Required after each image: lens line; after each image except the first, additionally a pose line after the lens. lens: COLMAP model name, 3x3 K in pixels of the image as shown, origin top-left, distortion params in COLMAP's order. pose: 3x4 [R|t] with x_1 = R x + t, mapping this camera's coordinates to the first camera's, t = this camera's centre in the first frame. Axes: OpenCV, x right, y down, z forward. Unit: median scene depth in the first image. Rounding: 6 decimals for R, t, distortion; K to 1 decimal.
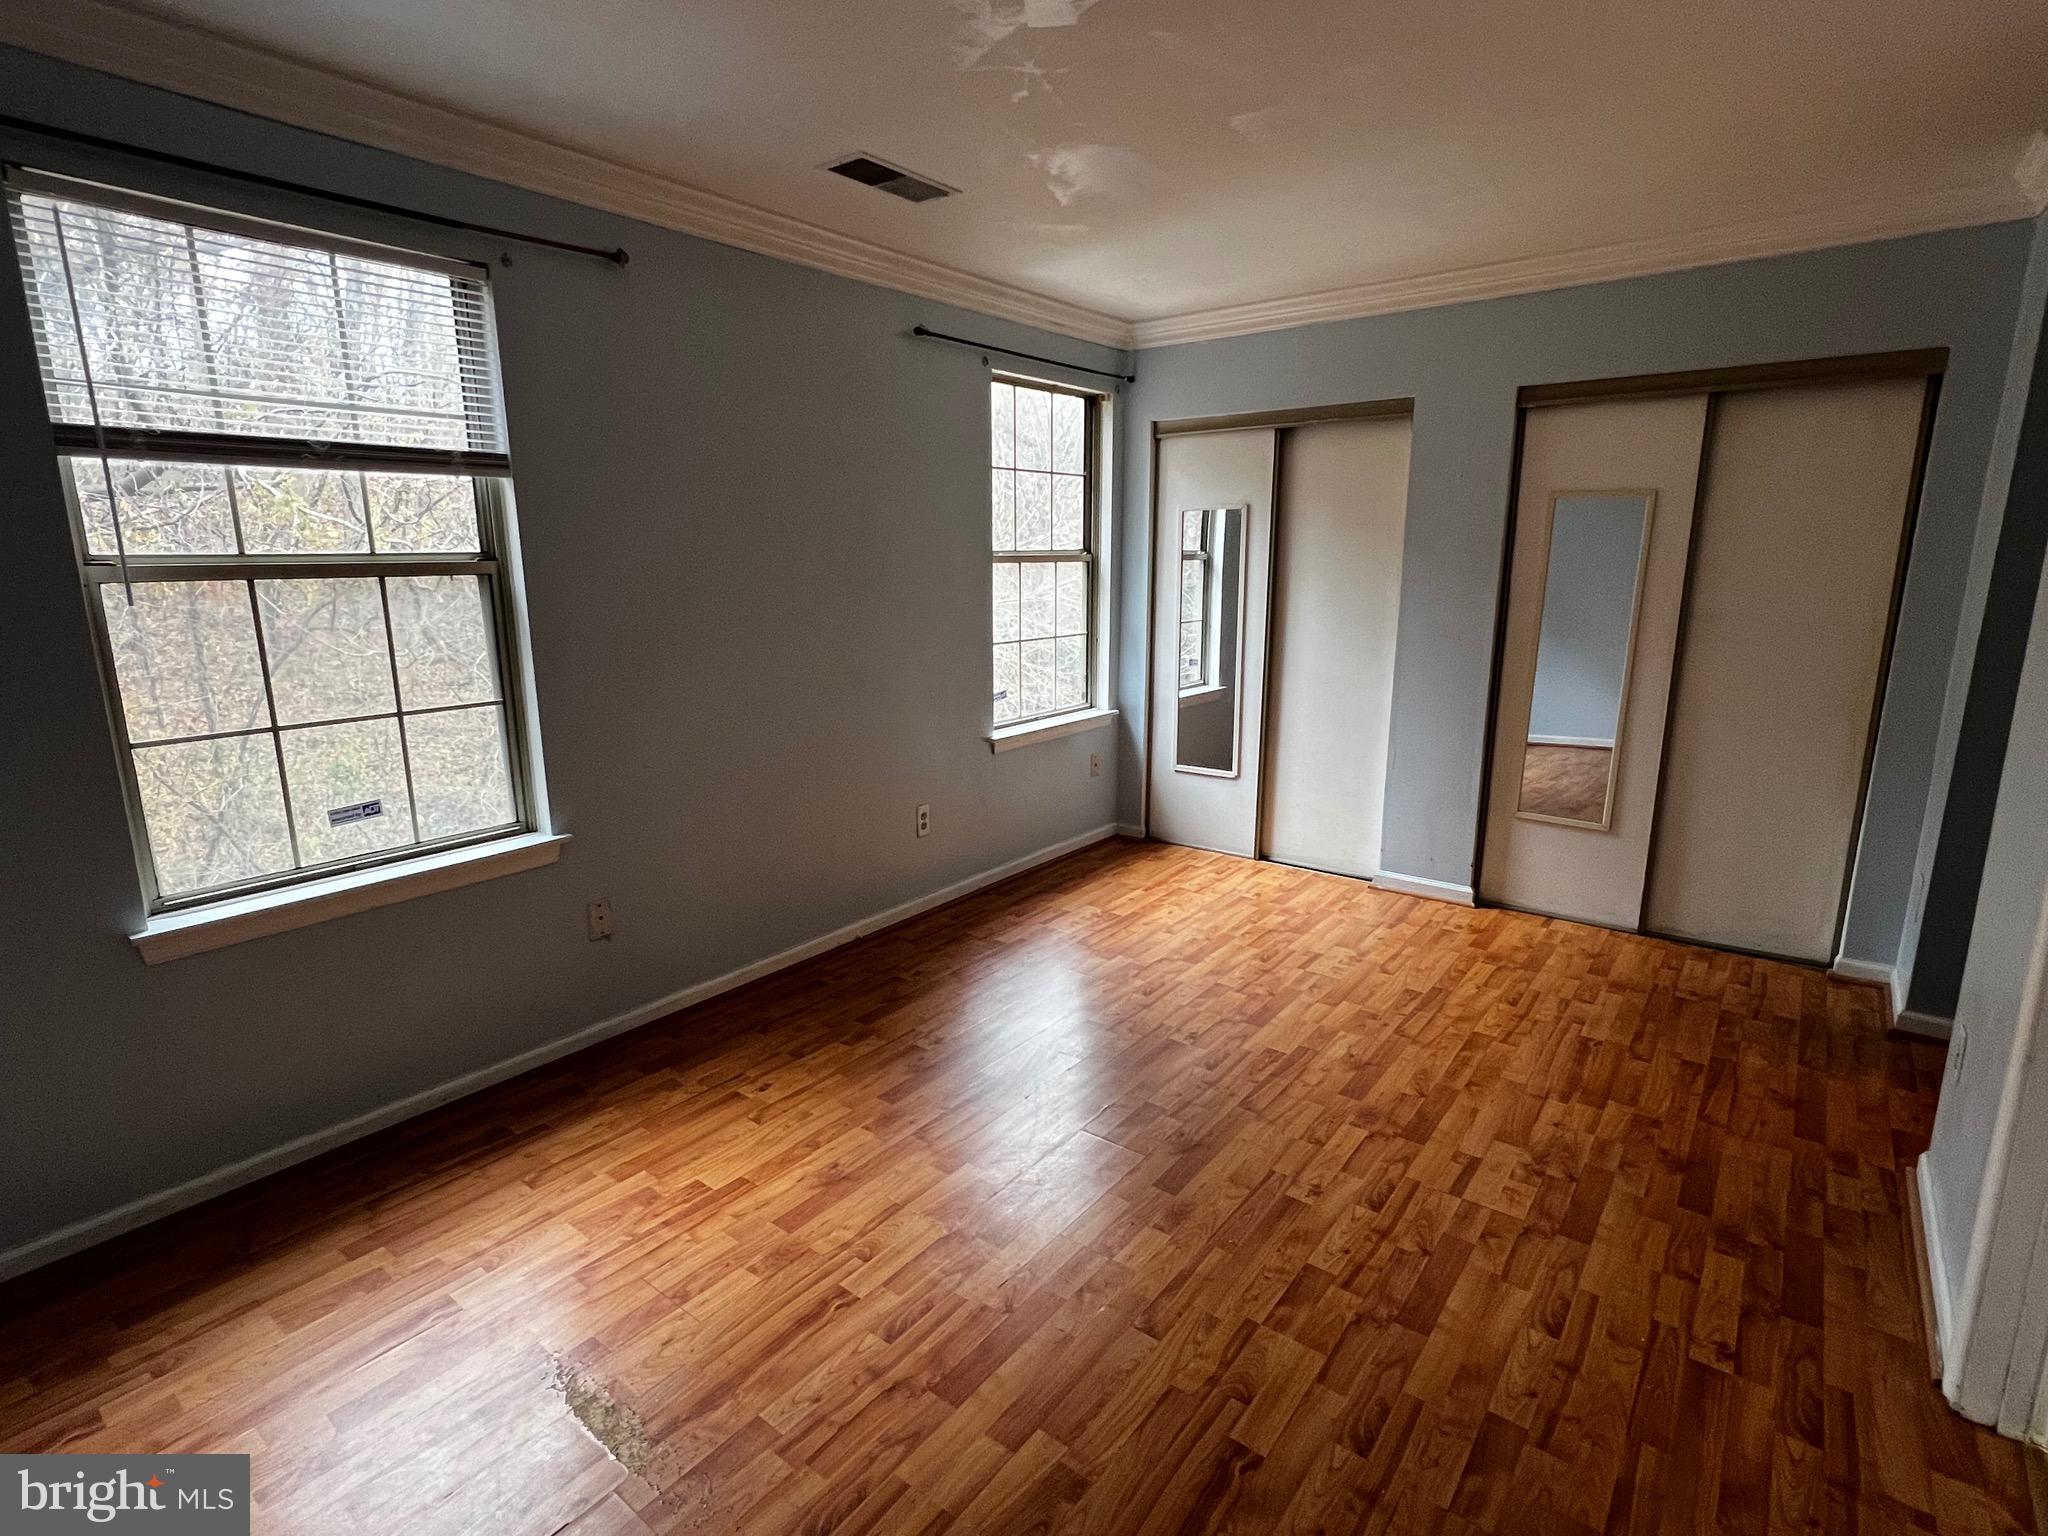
lens RADIAL K [[1011.1, 0, 1021.8], [0, 1011.1, 762.3], [0, 0, 1]] dist [0.015636, -0.001344]
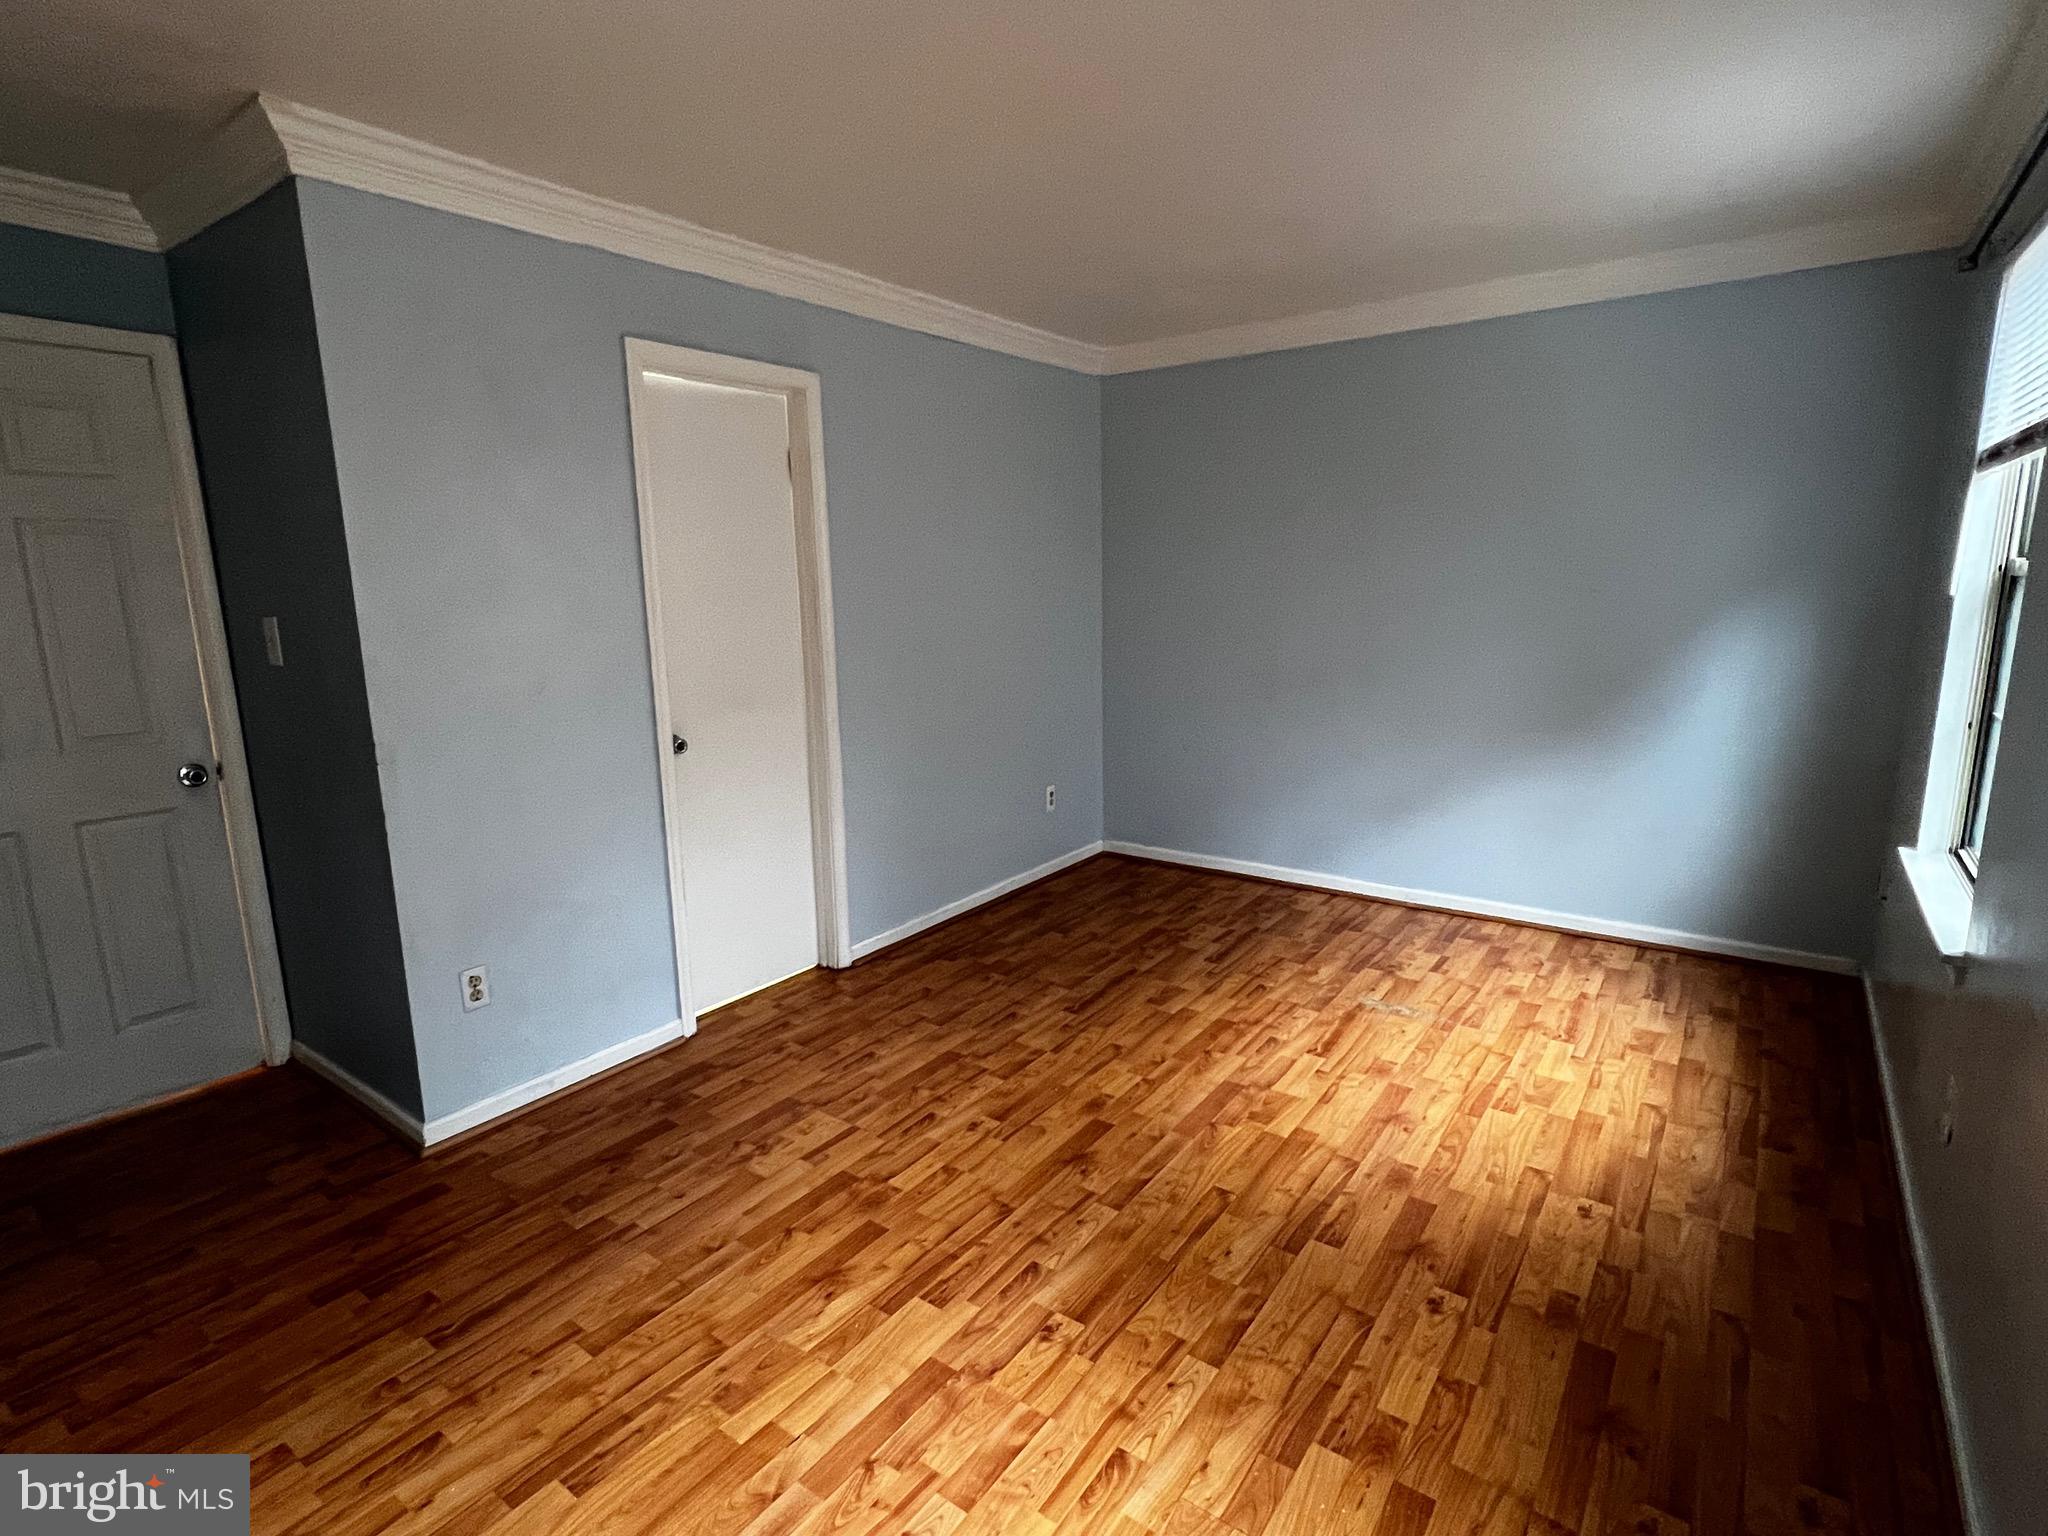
lens RADIAL K [[1011.1, 0, 1040.3], [0, 1011.1, 757.8], [0, 0, 1]] dist [0.015636, -0.001344]
pose [[-0.998752, 0.030120, -0.039833, 0.233808], [0.012746, 0.924968, 0.379832, -0.380197], [0.048285, 0.378851, -0.924197, 1.808914]]
